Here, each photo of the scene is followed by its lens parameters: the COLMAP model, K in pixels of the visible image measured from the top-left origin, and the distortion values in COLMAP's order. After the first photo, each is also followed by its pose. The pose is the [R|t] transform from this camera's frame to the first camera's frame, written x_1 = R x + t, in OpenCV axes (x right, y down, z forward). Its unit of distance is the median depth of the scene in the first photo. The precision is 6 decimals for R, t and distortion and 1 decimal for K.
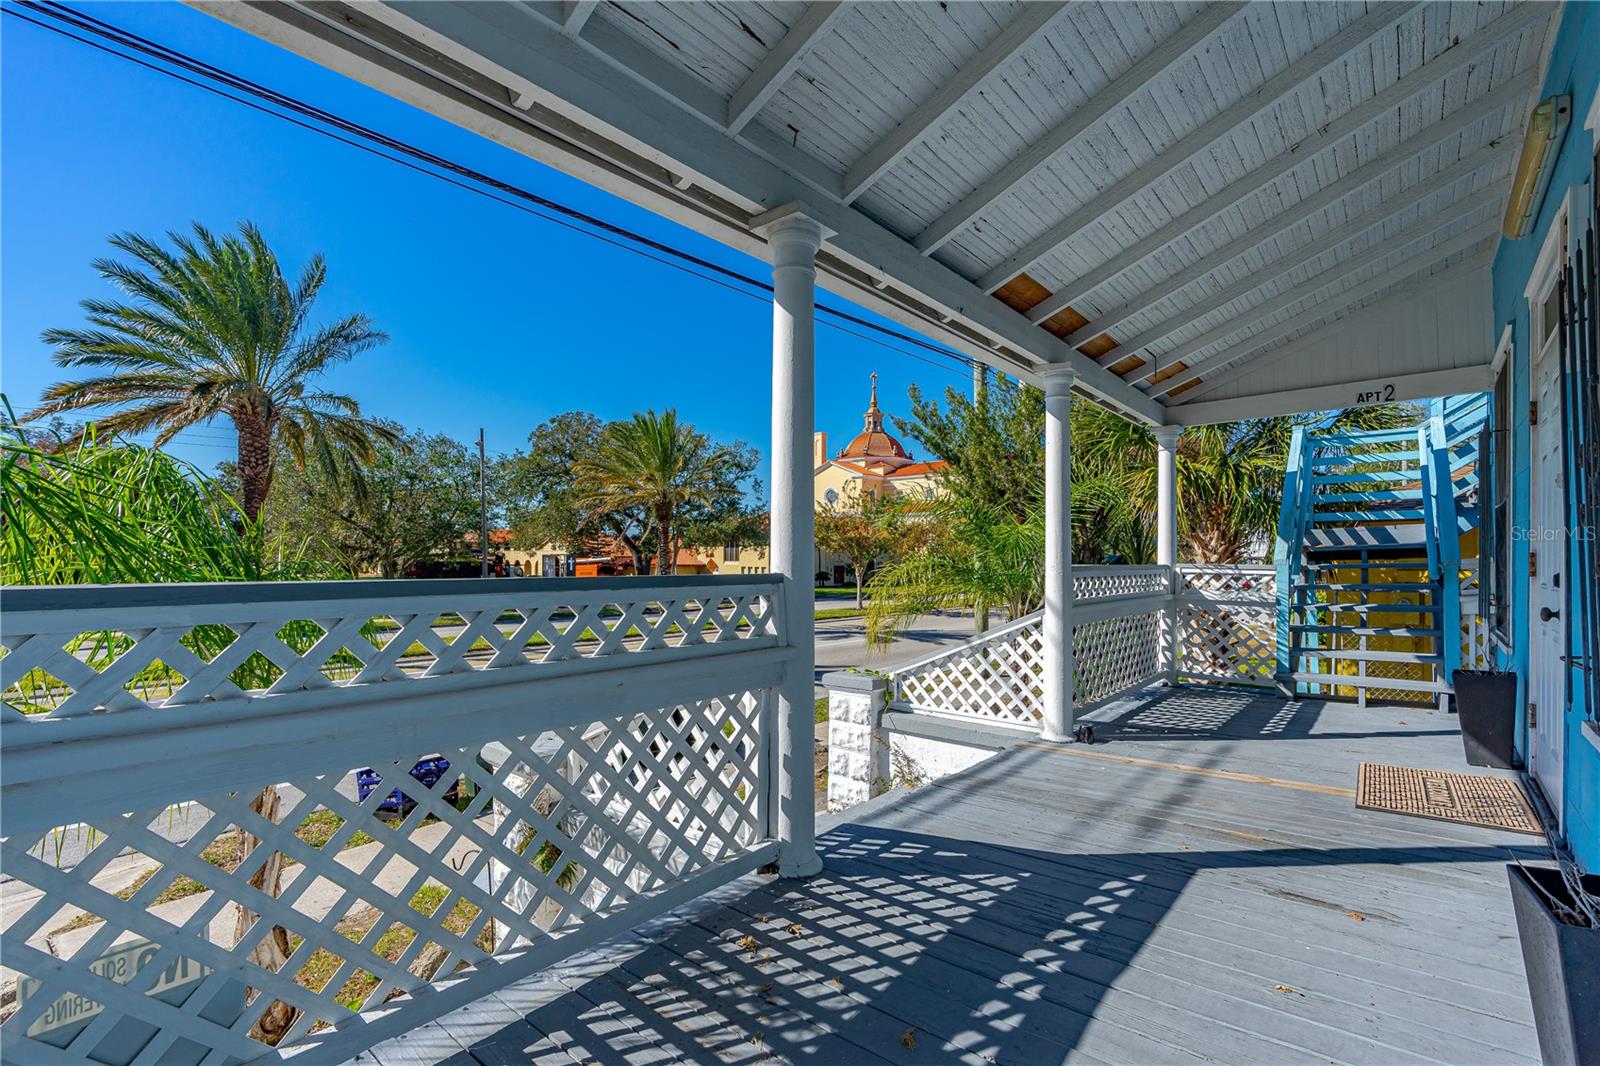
lens RADIAL K [[733.1, 0, 854.3], [0, 733.1, 552.7], [0, 0, 1]] dist [-0.011279, 0.004019]
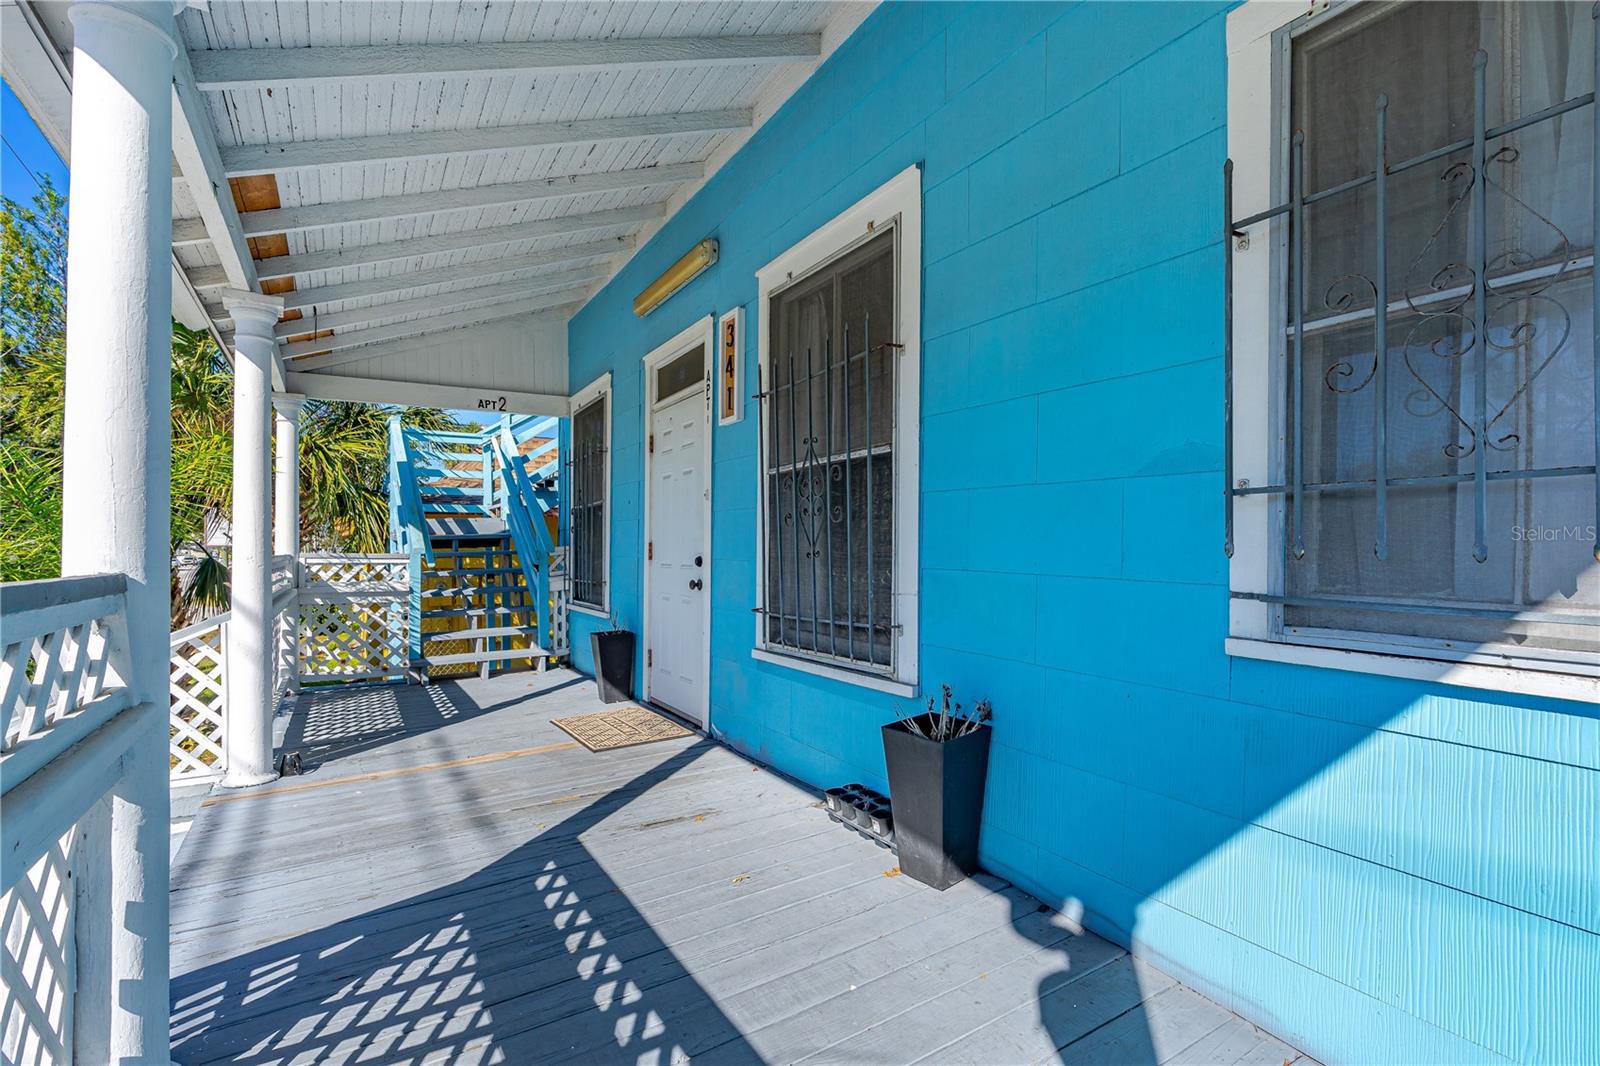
lens RADIAL K [[733.1, 0, 806.7], [0, 733.1, 544.0], [0, 0, 1]] dist [-0.011279, 0.004019]
pose [[0.334792, 0.003610, 0.942285, -0.284818], [-0.006295, 0.999979, -0.001594, 0.002431], [-0.942271, -0.005398, 0.334807, 0.218661]]
